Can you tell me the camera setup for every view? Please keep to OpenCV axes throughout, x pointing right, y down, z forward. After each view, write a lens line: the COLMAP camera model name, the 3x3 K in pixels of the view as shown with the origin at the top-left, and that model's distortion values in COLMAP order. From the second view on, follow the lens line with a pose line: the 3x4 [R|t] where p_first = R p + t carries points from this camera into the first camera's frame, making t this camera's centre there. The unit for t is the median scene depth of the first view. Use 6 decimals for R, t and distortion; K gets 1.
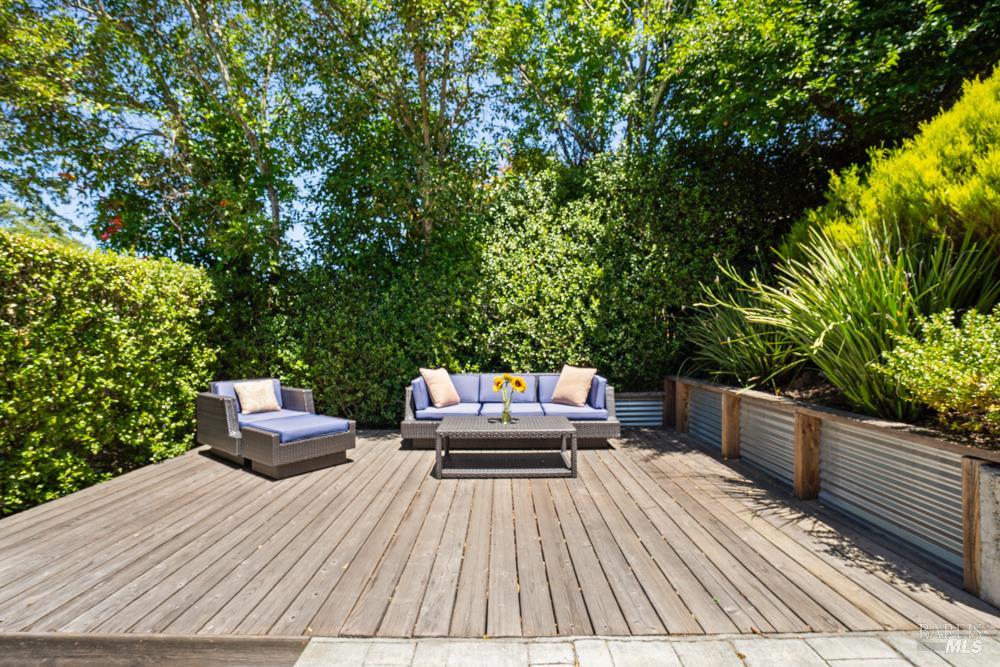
lens RADIAL K [[468.1, 0, 502.6], [0, 468.1, 332.8], [0, 0, 1]] dist [-0.041189, 0.002354]
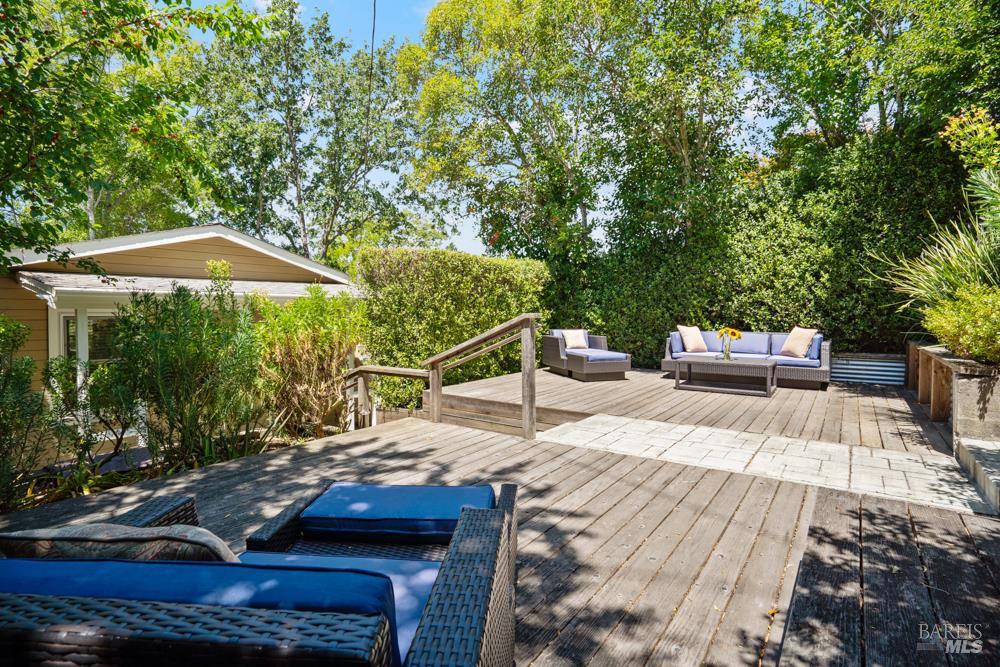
lens RADIAL K [[513.5, 0, 497.7], [0, 513.5, 308.7], [0, 0, 1]] dist [-0.024909, -0.002601]
pose [[0.816837, 0.009258, -0.576794, 0.261923], [-0.003569, 0.999933, 0.010996, 0.008297], [0.576857, -0.006923, 0.816816, -0.570356]]
